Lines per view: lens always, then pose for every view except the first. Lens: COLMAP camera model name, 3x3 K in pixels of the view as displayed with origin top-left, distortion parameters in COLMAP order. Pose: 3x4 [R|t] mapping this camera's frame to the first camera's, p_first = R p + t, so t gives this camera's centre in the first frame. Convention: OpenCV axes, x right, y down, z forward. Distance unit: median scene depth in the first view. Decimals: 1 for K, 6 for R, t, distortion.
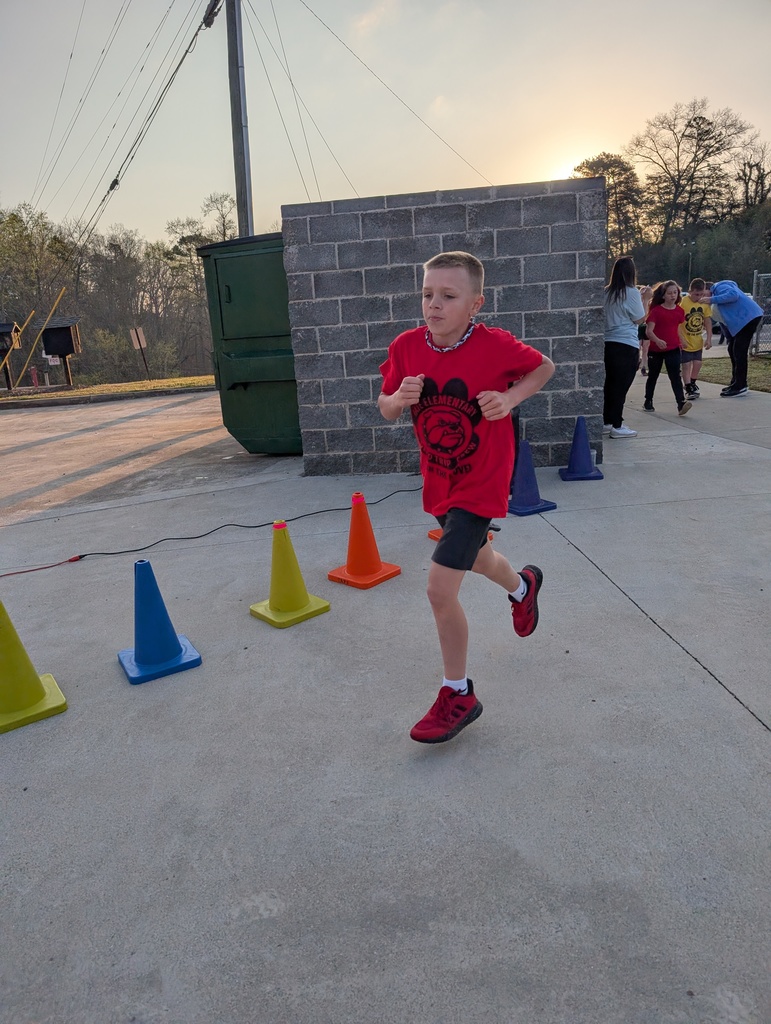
lens RADIAL K [[711.1, 0, 385.5], [0, 711.1, 512.0], [0, 0, 1]] dist [0.013551, -0.022498]
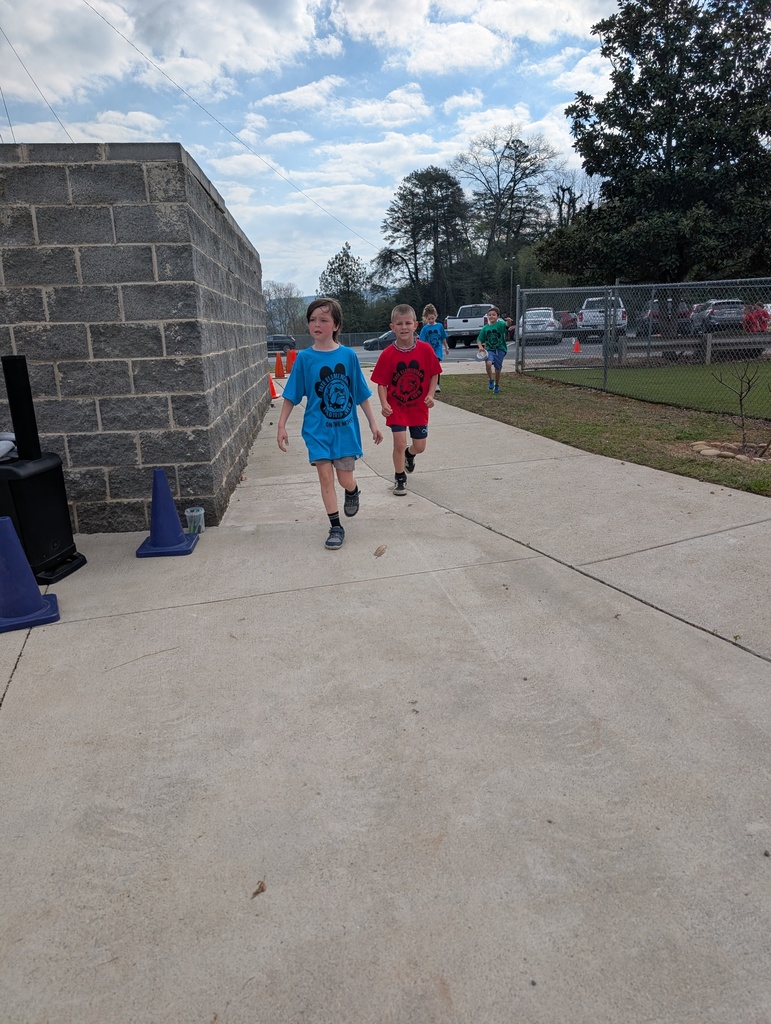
lens RADIAL K [[715.4, 0, 385.5], [0, 715.4, 512.0], [0, 0, 1]] dist [0.001792, 0.000576]
pose [[0.975137, -0.022332, 0.220476, 0.326508], [0.023210, 0.999730, -0.001394, -0.080581], [-0.220386, 0.006476, 0.975391, 0.224186]]
